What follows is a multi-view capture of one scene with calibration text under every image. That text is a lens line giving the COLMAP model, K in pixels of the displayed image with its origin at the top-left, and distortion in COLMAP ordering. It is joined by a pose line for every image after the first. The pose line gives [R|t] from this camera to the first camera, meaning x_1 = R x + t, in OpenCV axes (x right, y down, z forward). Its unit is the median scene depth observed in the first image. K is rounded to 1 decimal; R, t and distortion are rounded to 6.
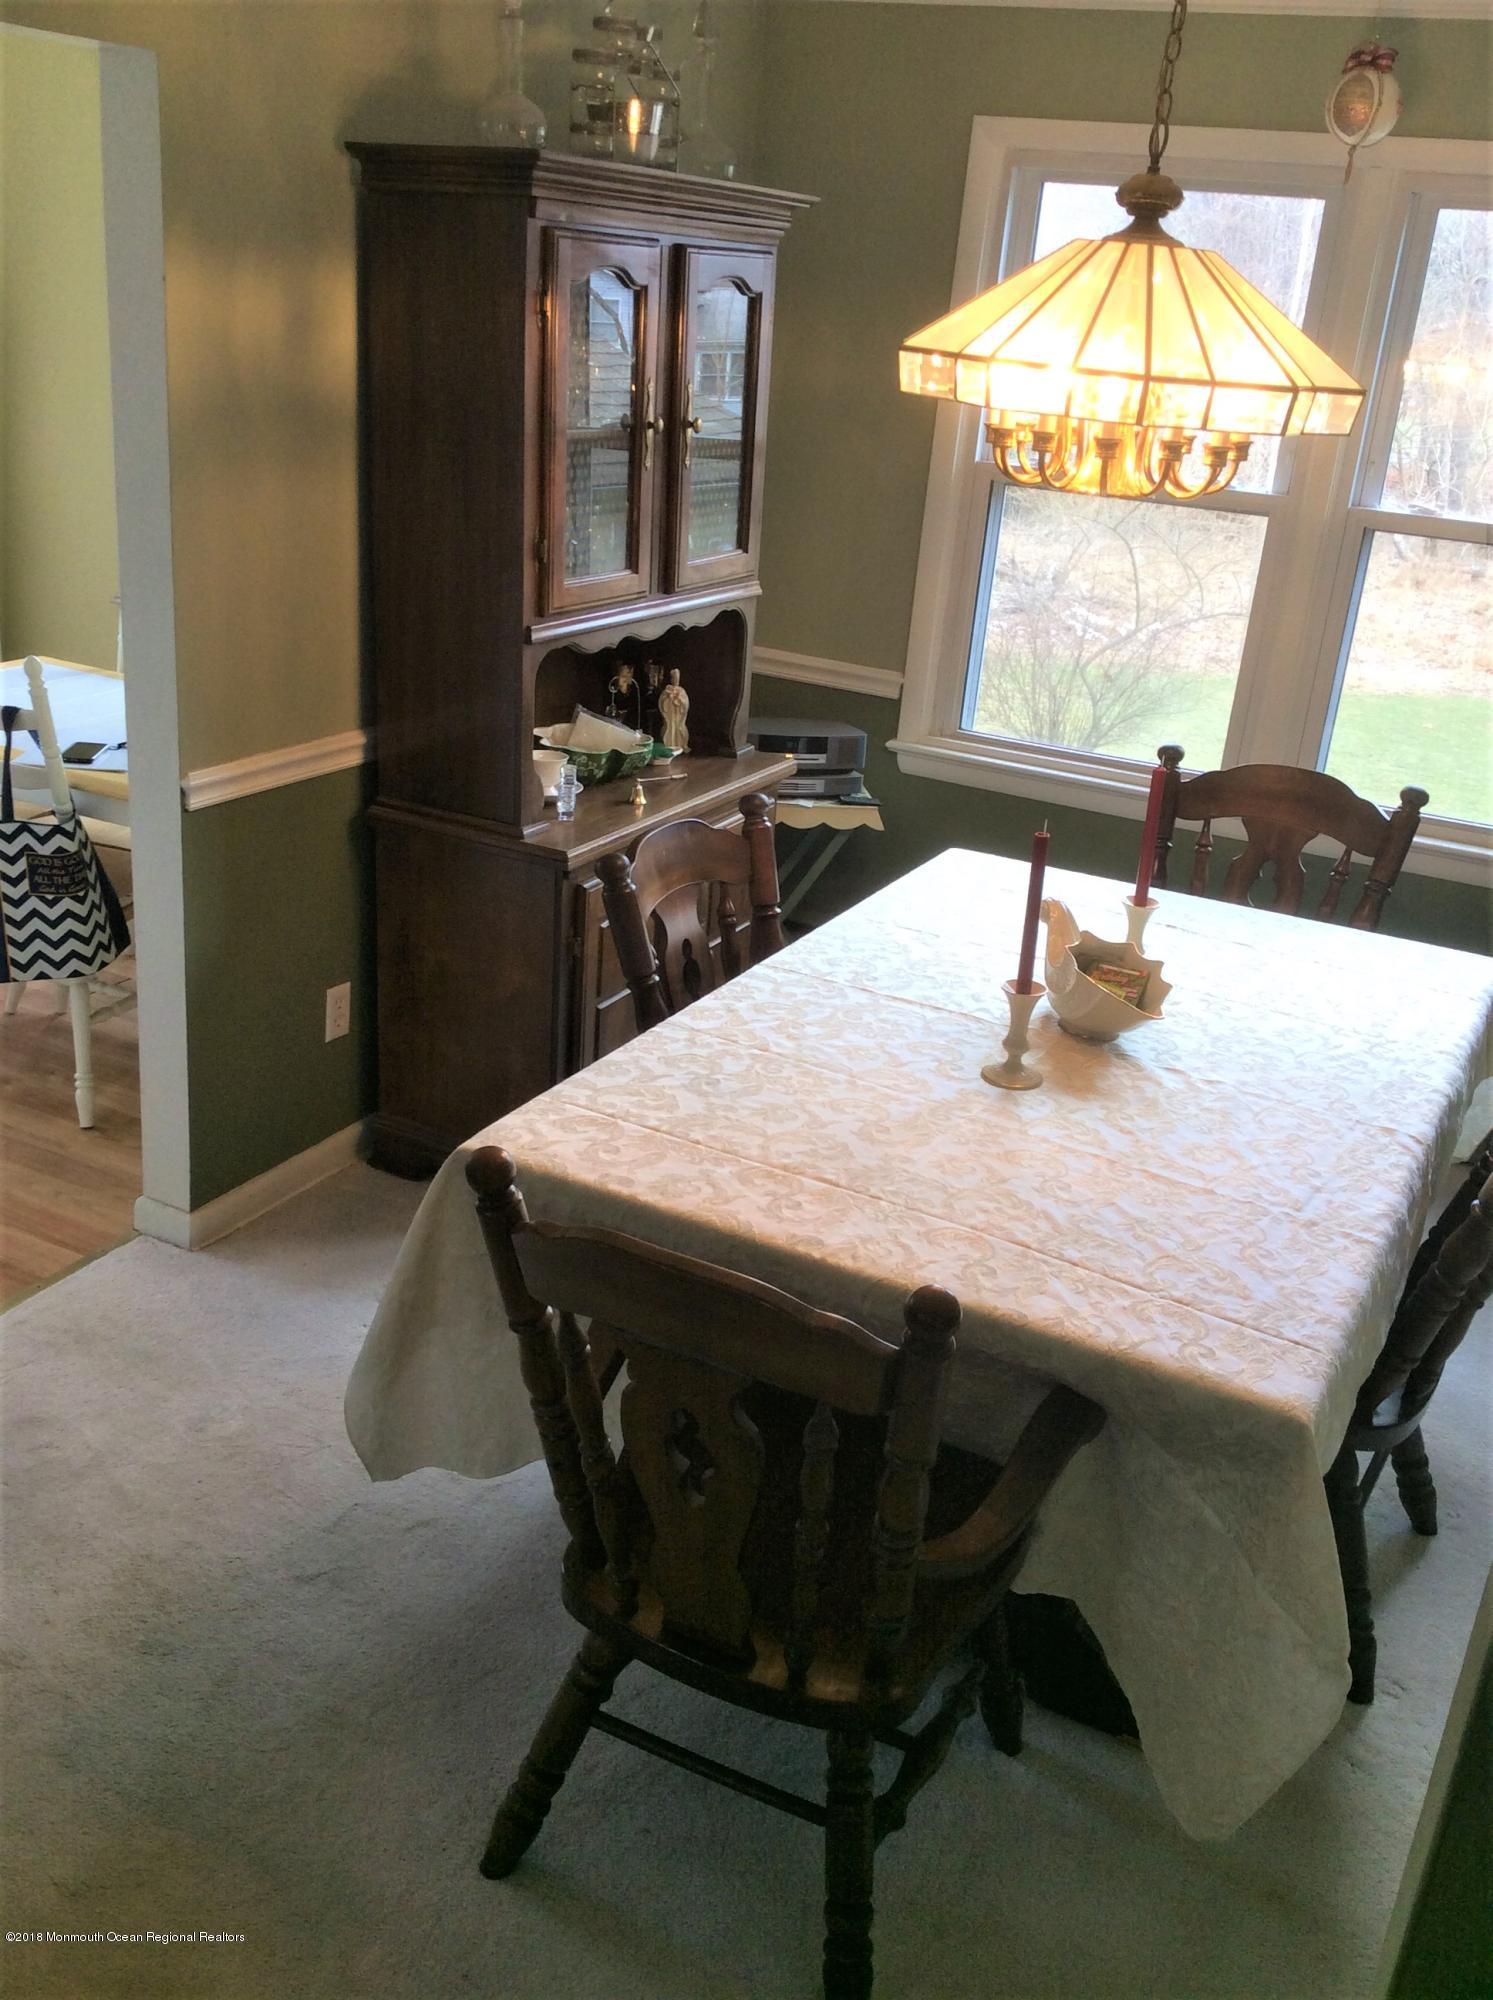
lens RADIAL K [[1852.2, 0, 746.5], [0, 1852.2, 1000.0], [0, 0, 1]] dist [0.123016, -0.142864]
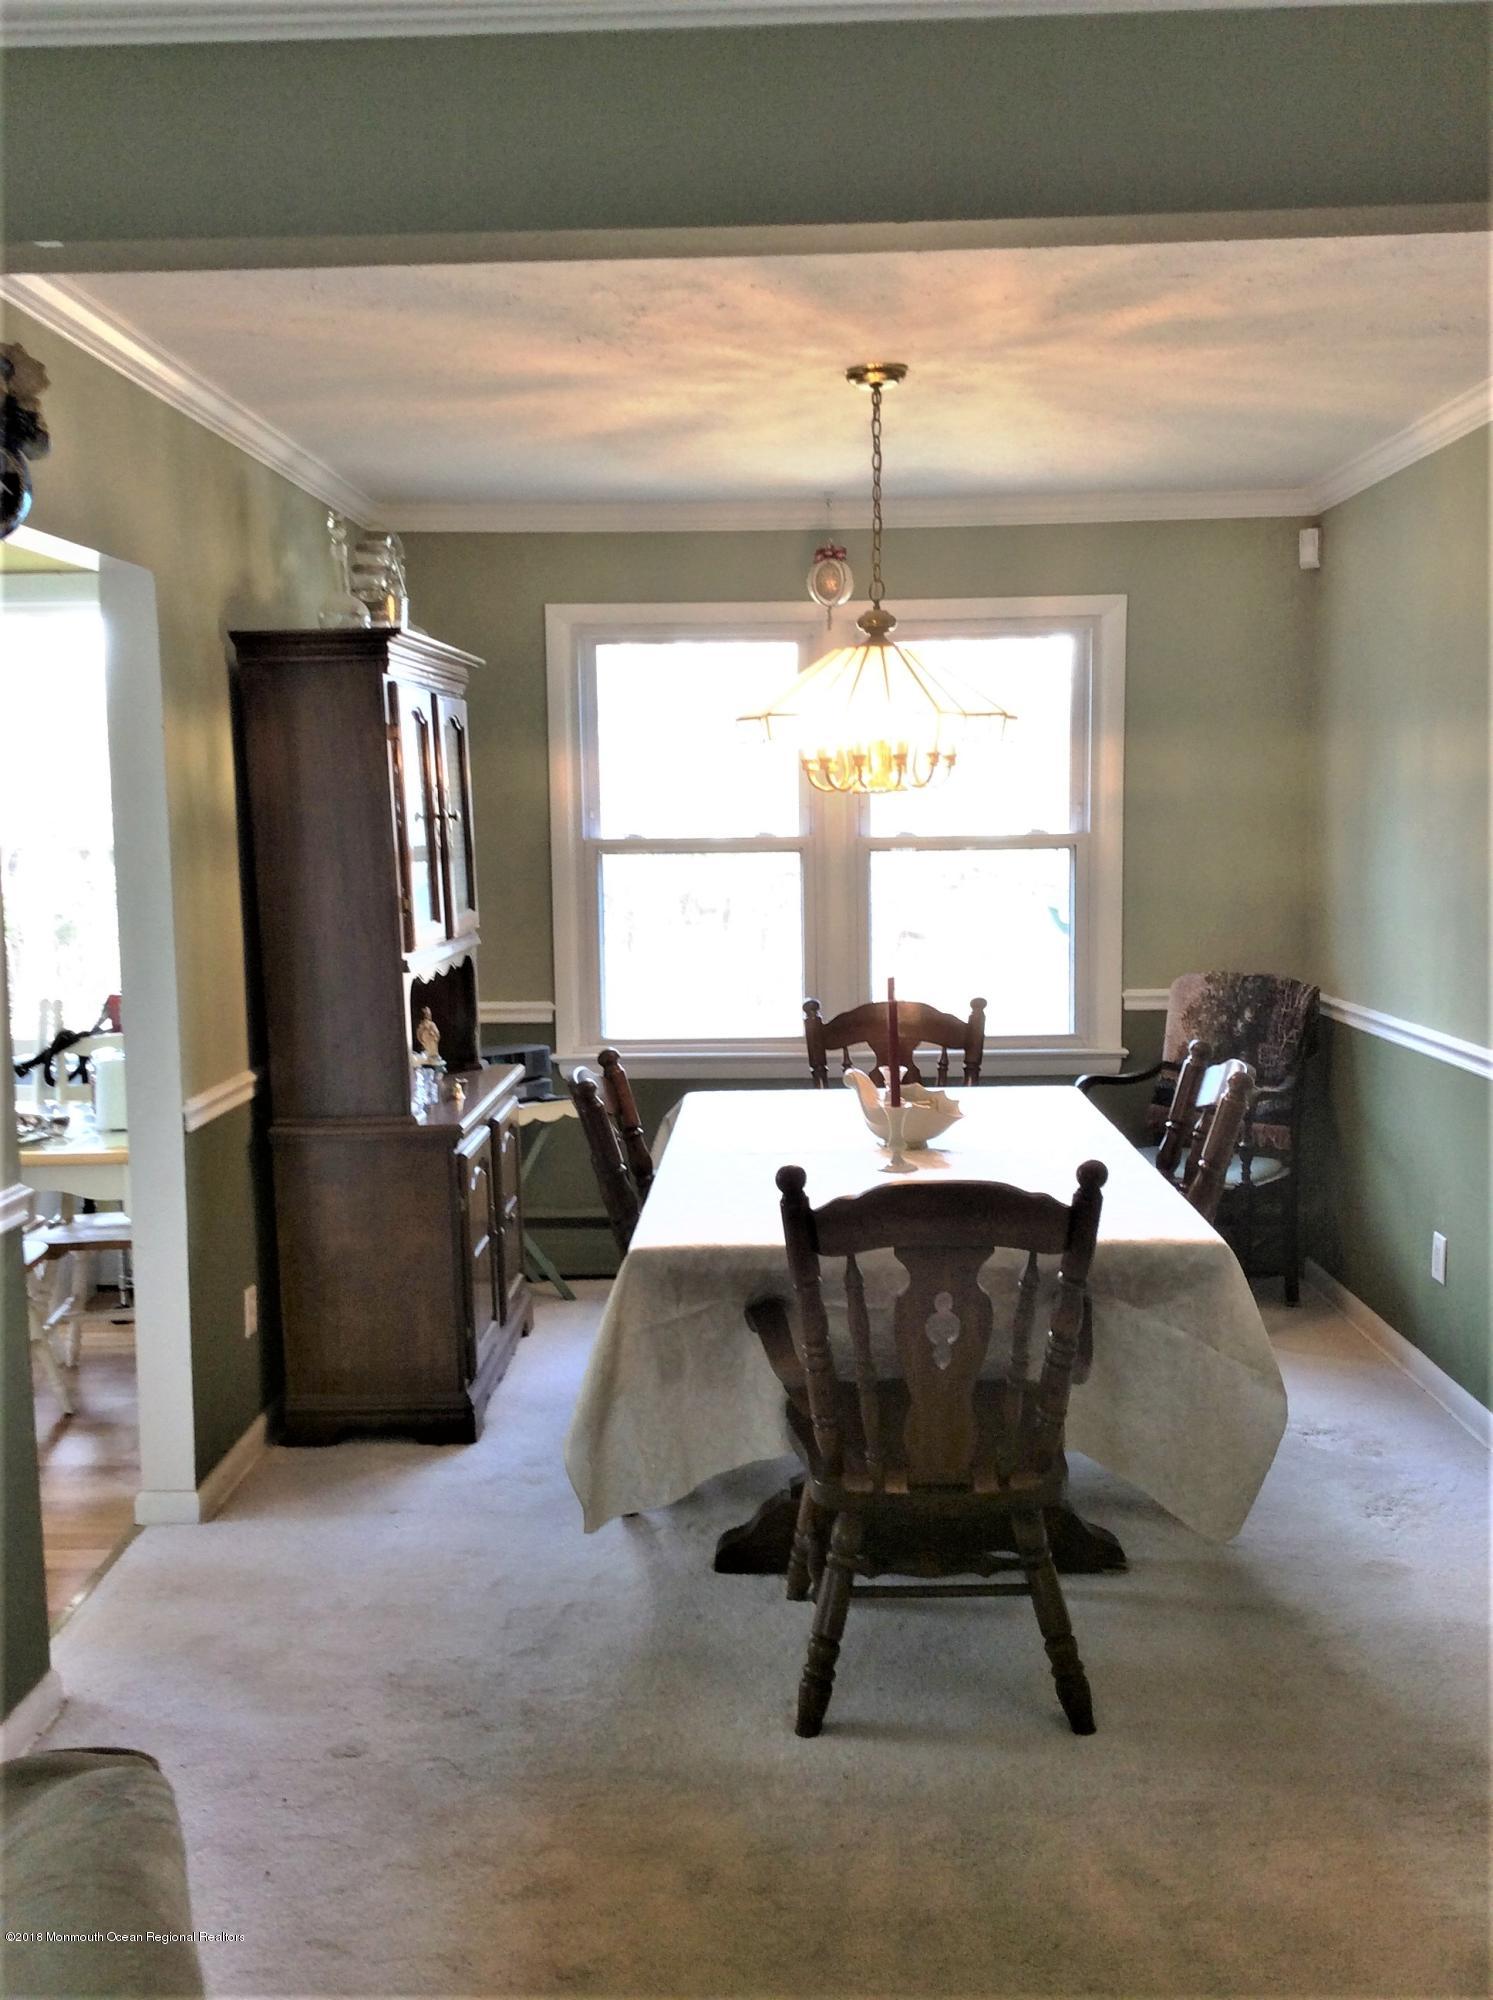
lens RADIAL K [[1840.0, 0, 746.5], [0, 1840.0, 1000.0], [0, 0, 1]] dist [0.153778, -0.000298]
pose [[0.899529, -0.142929, 0.412819, -0.410140], [0.238446, 0.952425, -0.189816, 0.121311], [-0.366049, 0.269180, 0.890815, -0.223551]]
